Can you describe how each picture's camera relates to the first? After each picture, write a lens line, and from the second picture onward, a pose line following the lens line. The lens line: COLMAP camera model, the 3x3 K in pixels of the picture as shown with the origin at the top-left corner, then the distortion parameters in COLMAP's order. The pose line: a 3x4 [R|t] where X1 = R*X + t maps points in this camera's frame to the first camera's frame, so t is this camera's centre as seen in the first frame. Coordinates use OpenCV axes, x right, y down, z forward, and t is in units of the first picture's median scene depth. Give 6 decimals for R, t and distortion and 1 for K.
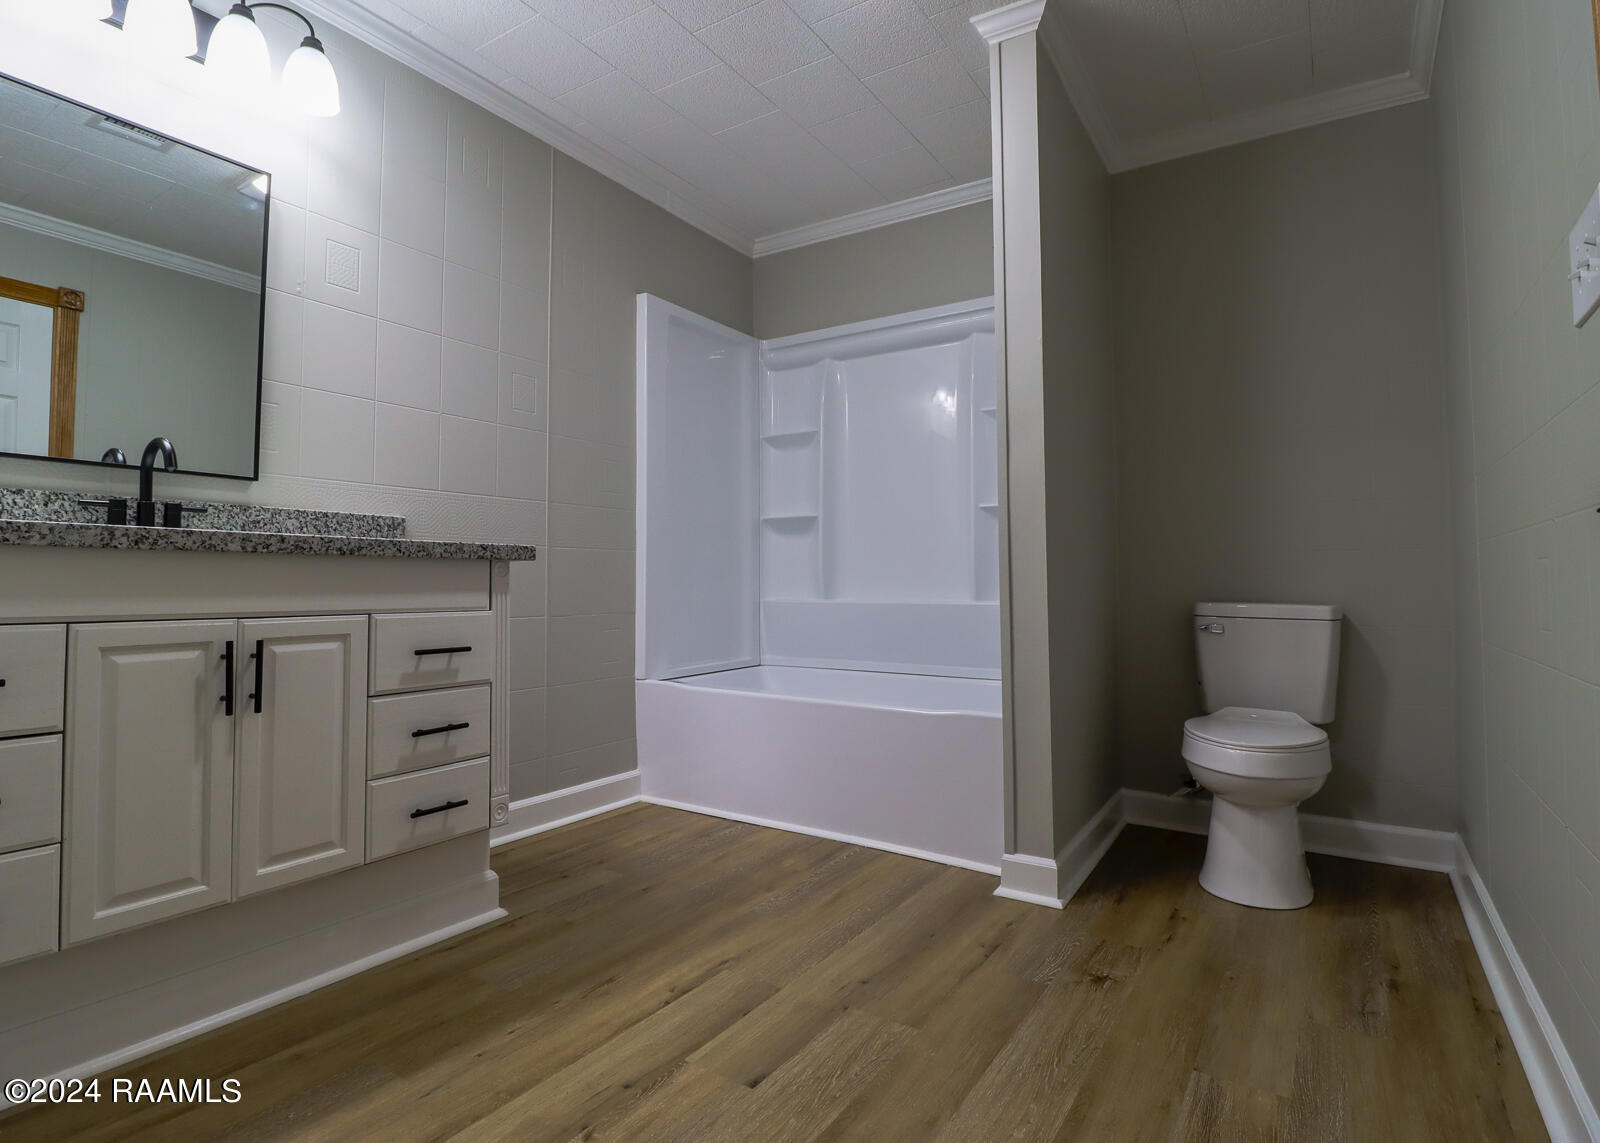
lens RADIAL K [[802.5, 0, 766.2], [0, 802.5, 540.4], [0, 0, 1]] dist [0.002847, -0.019032]
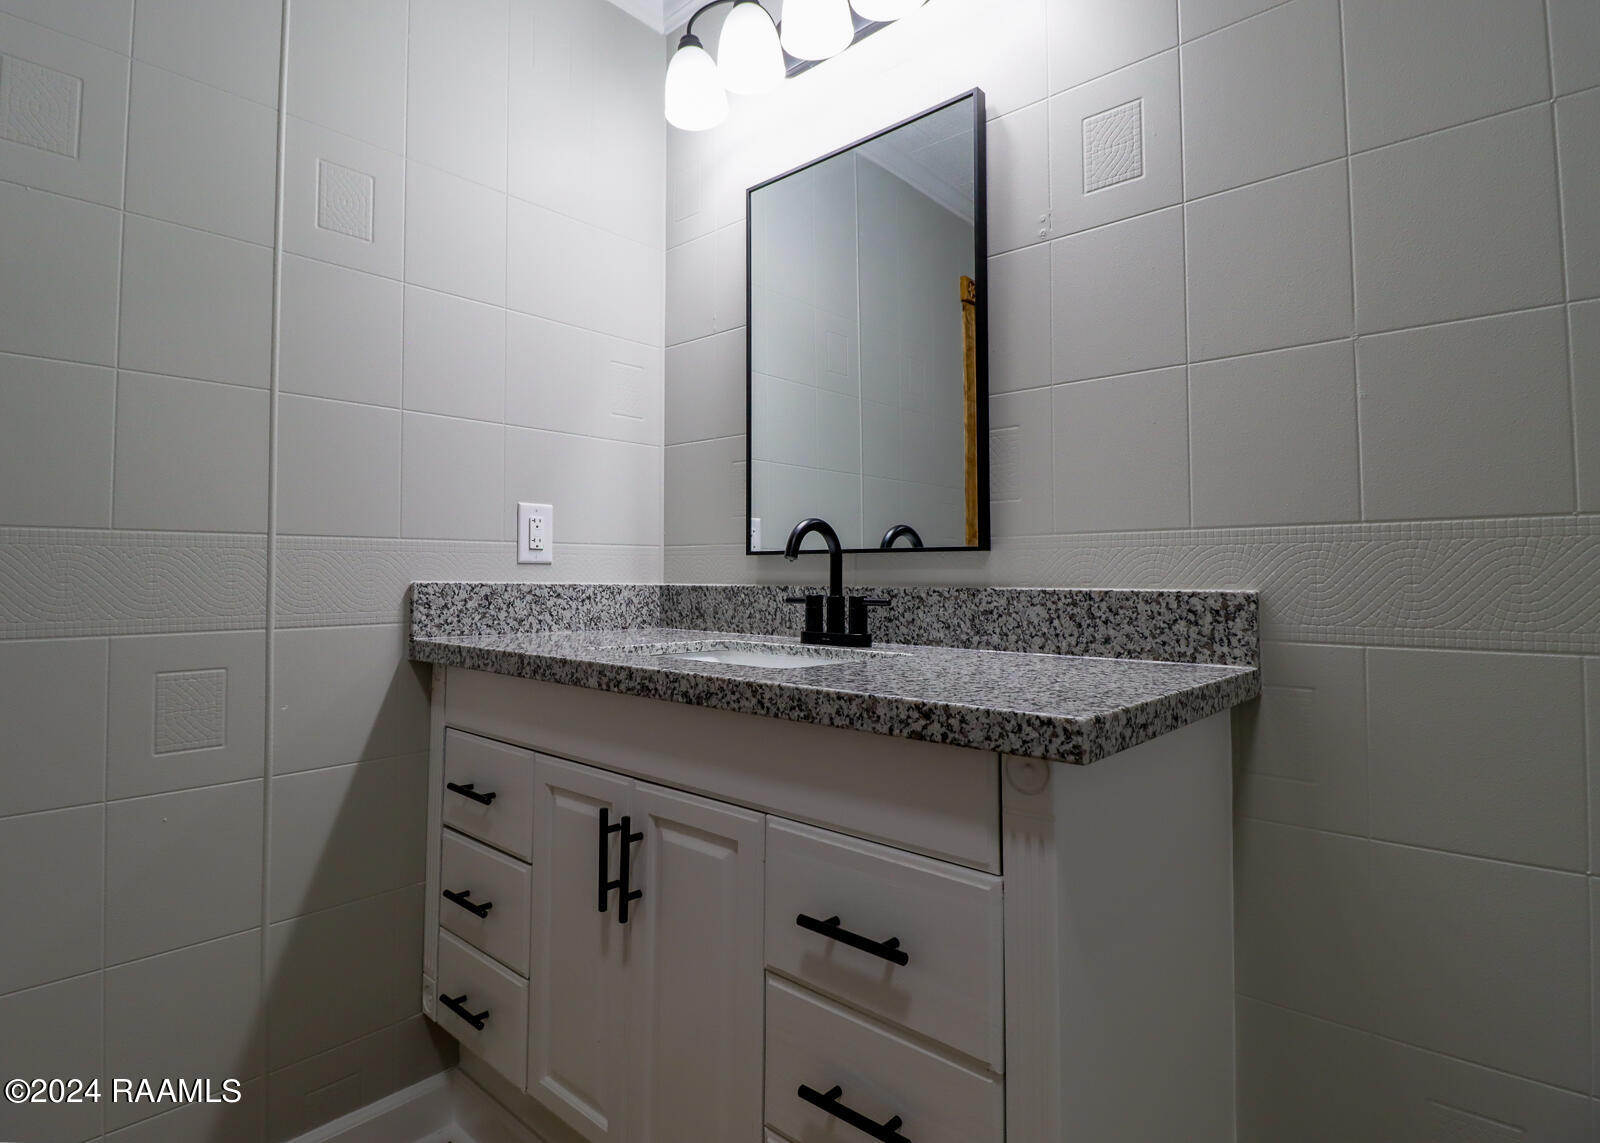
lens RADIAL K [[802.5, 0, 766.2], [0, 802.5, 540.4], [0, 0, 1]] dist [0.002847, -0.019032]
pose [[-0.114851, -0.056192, -0.991792, 0.055741], [0.047367, 0.996953, -0.061969, -0.056893], [0.992253, -0.054096, -0.111839, 1.017520]]
